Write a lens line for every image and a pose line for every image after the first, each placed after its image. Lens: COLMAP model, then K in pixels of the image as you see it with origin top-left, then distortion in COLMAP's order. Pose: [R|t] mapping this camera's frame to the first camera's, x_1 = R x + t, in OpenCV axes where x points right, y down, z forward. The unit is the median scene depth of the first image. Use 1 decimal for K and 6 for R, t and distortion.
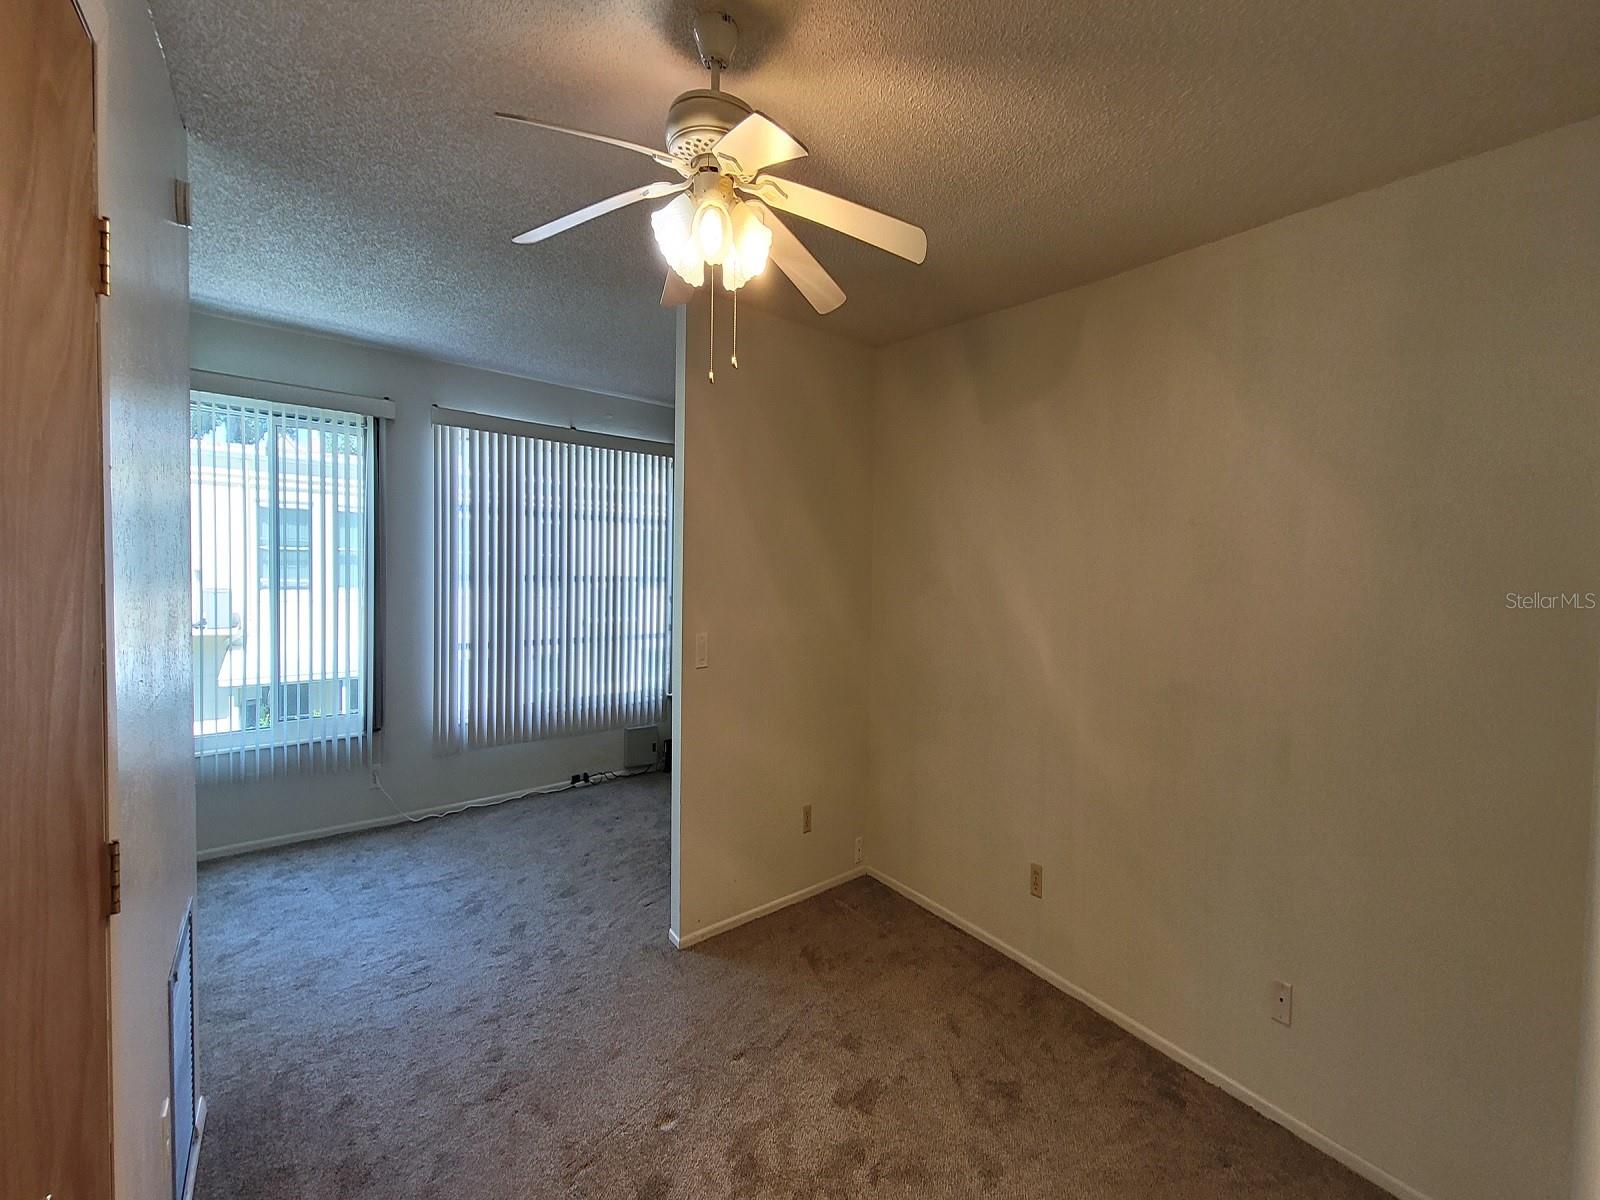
lens RADIAL K [[623.0, 0, 800.0], [0, 623.0, 600.0], [0, 0, 1]] dist [0.000496, 0.000015]
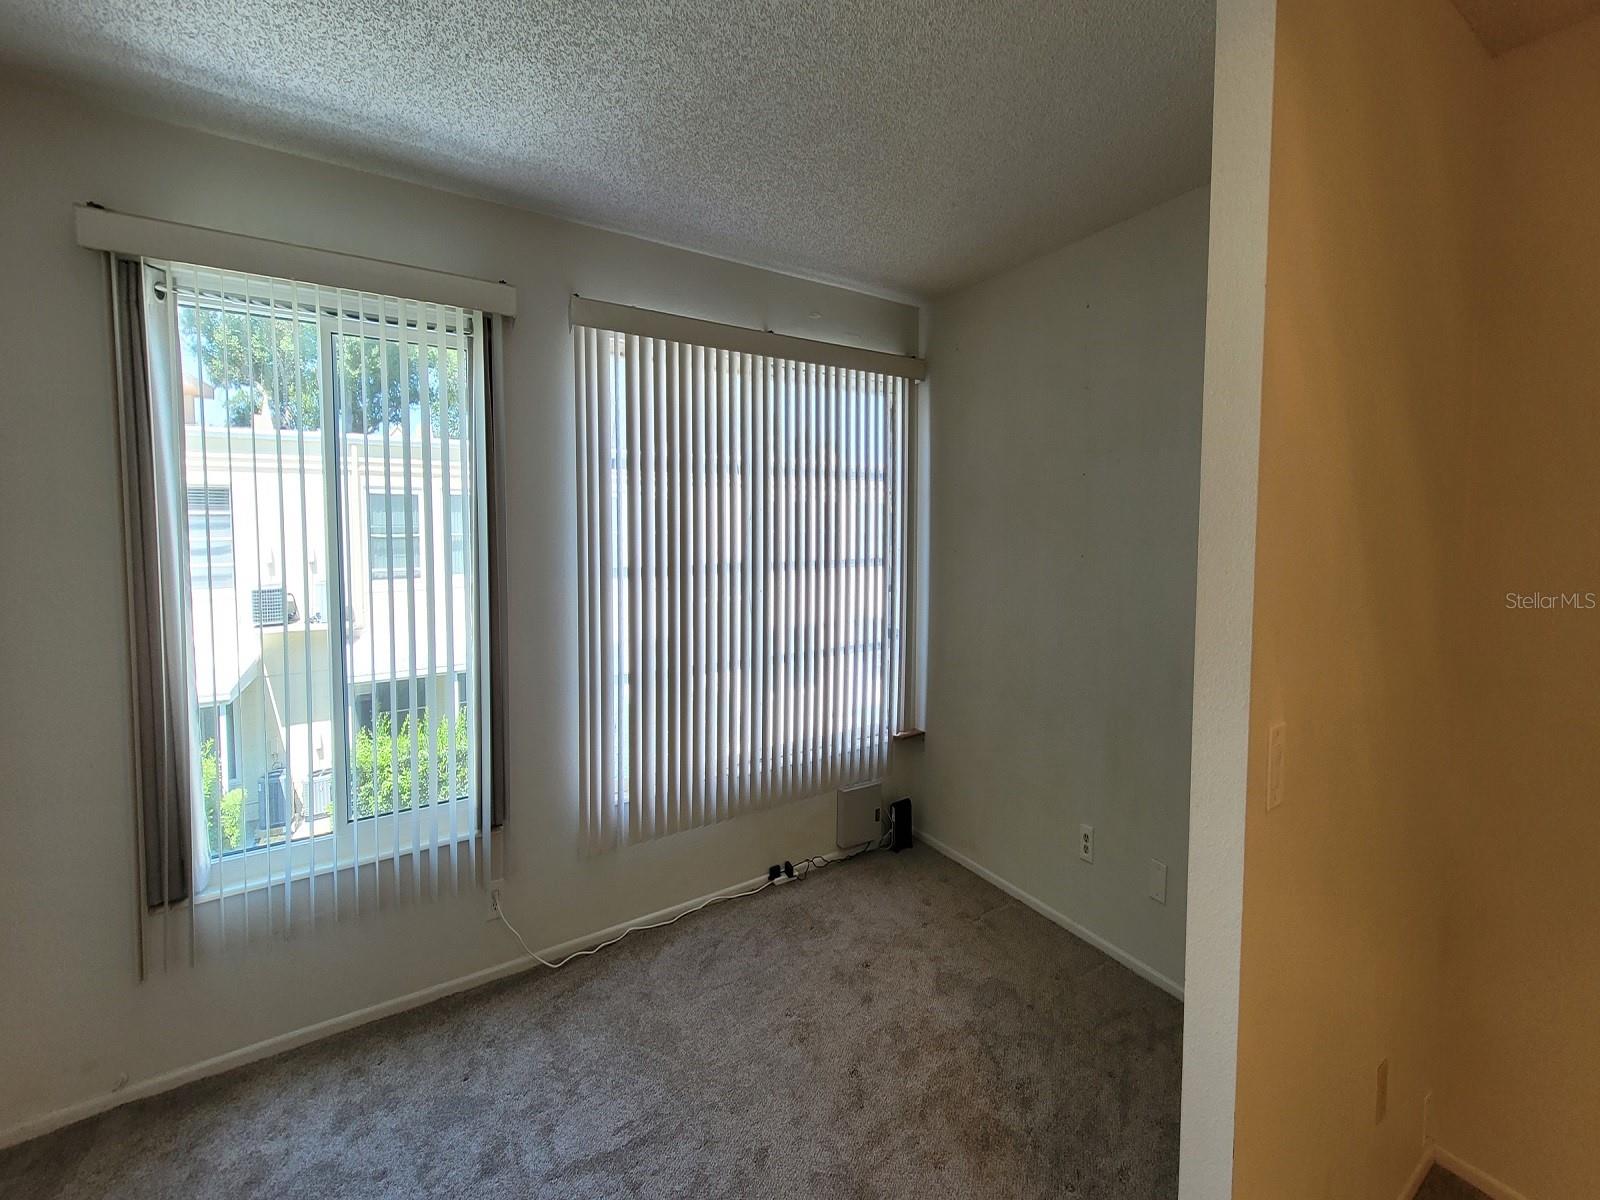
lens RADIAL K [[645.5, 0, 795.6], [0, 645.5, 561.6], [0, 0, 1]] dist [0.013878, -0.000126]
pose [[0.990255, -0.026373, -0.136748, -0.281399], [0.025088, 0.999623, -0.011115, -0.036455], [0.136989, 0.007576, 0.990544, 0.388701]]
